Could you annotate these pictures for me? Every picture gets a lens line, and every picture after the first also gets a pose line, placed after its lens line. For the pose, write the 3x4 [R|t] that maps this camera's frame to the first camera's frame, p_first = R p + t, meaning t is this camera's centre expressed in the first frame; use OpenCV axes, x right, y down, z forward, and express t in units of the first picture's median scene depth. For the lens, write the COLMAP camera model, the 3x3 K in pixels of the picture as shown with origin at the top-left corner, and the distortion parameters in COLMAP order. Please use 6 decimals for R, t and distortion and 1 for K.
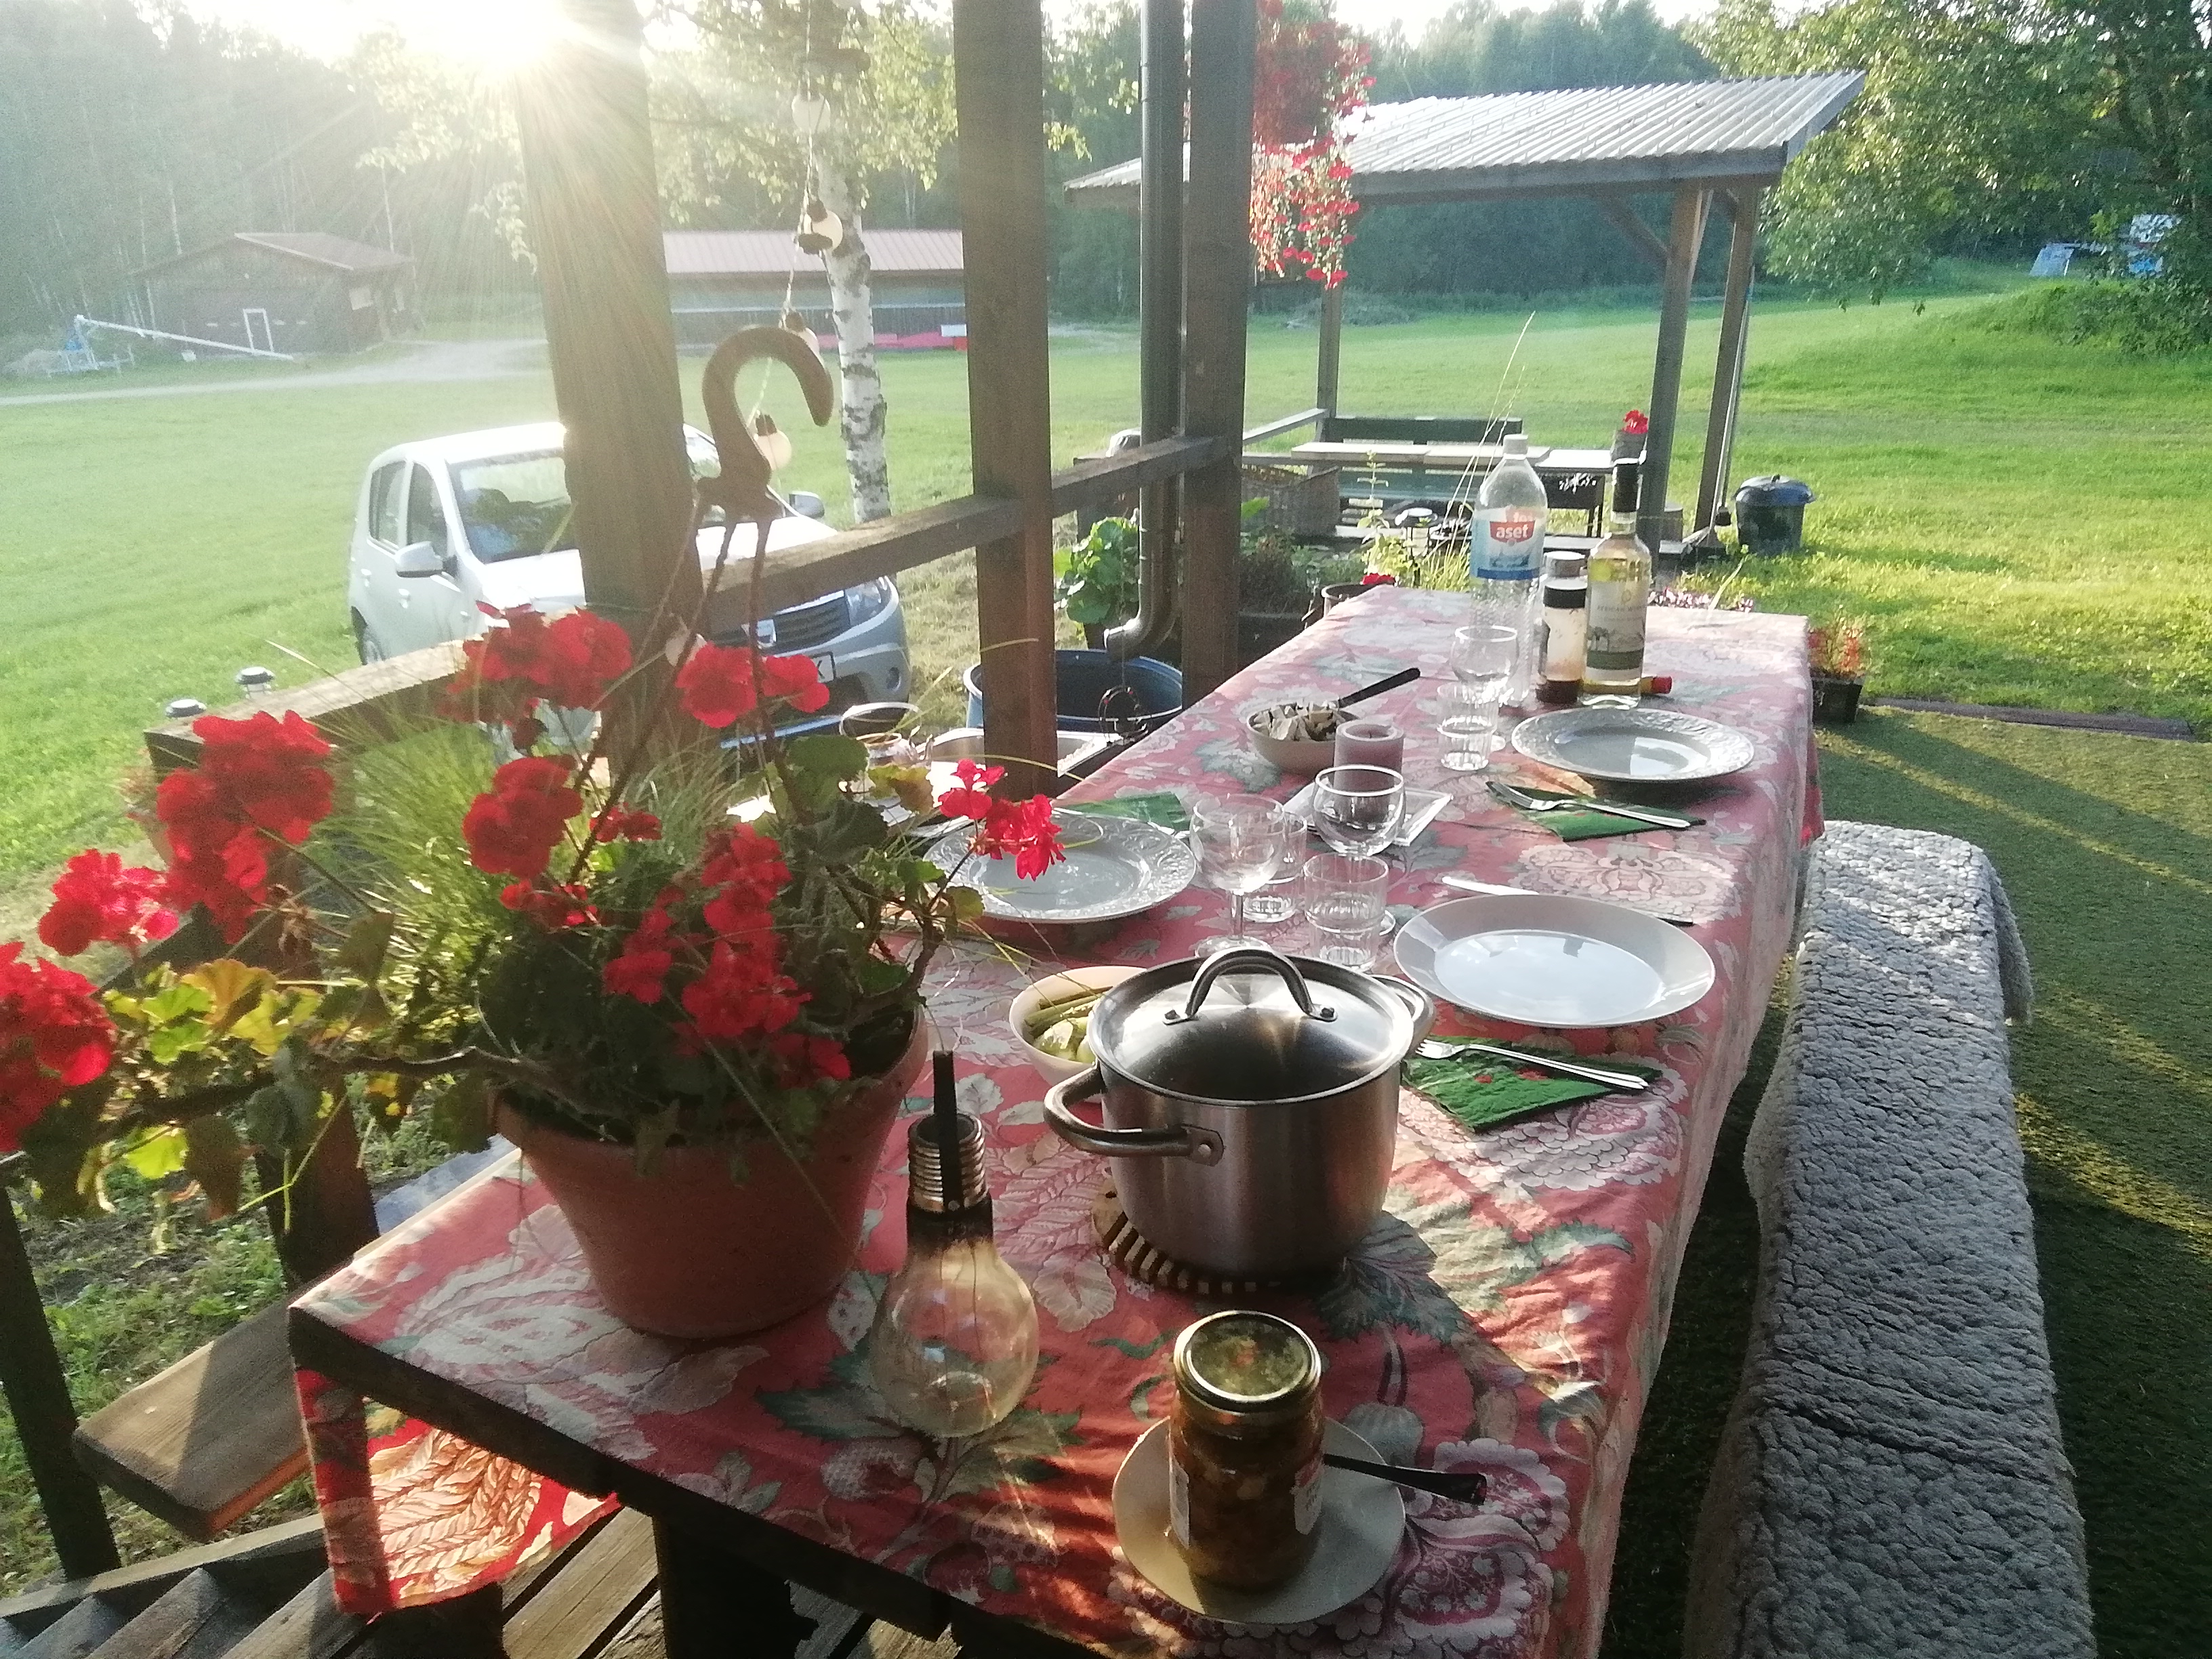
lens RADIAL K [[1463.7, 0, 1106.0], [0, 1463.7, 829.5], [0, 0, 1]] dist [-0.007400, -0.005588]
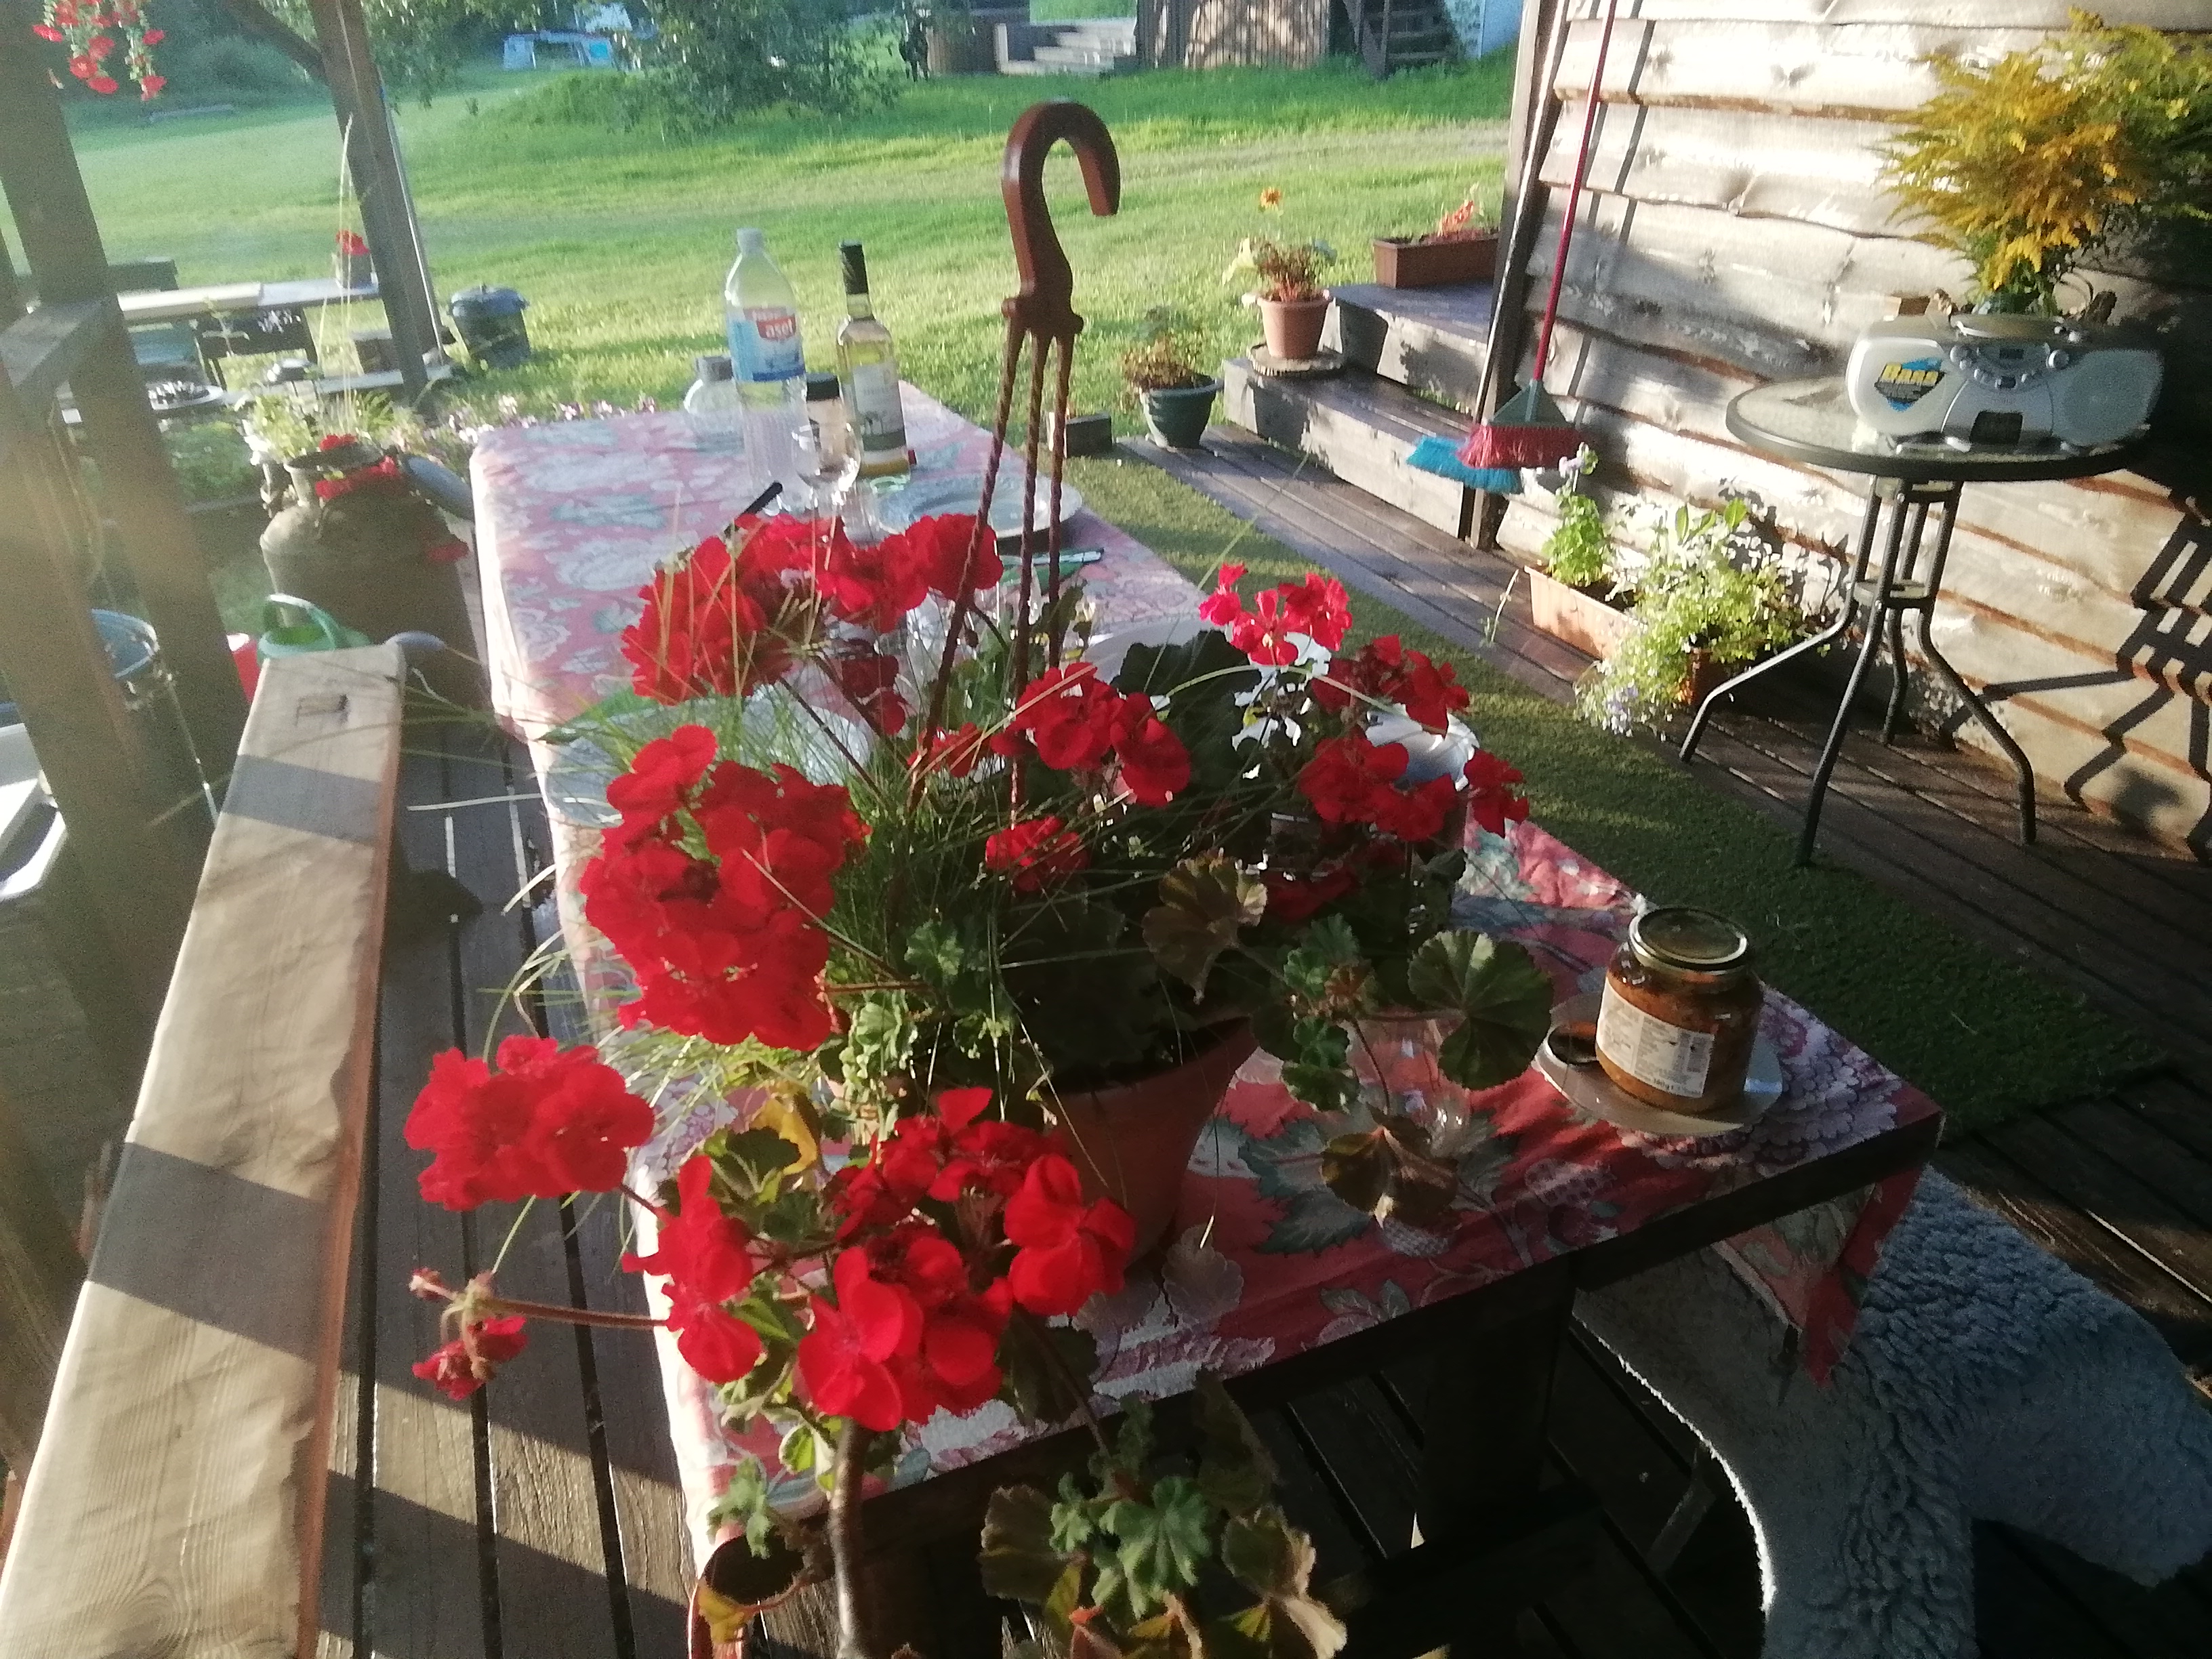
lens RADIAL K [[1463.7, 0, 1106.0], [0, 1463.7, 829.5], [0, 0, 1]] dist [-0.007400, -0.005588]
pose [[0.655292, -0.368046, 0.659647, -0.346858], [0.289698, 0.928945, 0.230514, -0.052574], [-0.697616, 0.040044, 0.715352, 0.152229]]
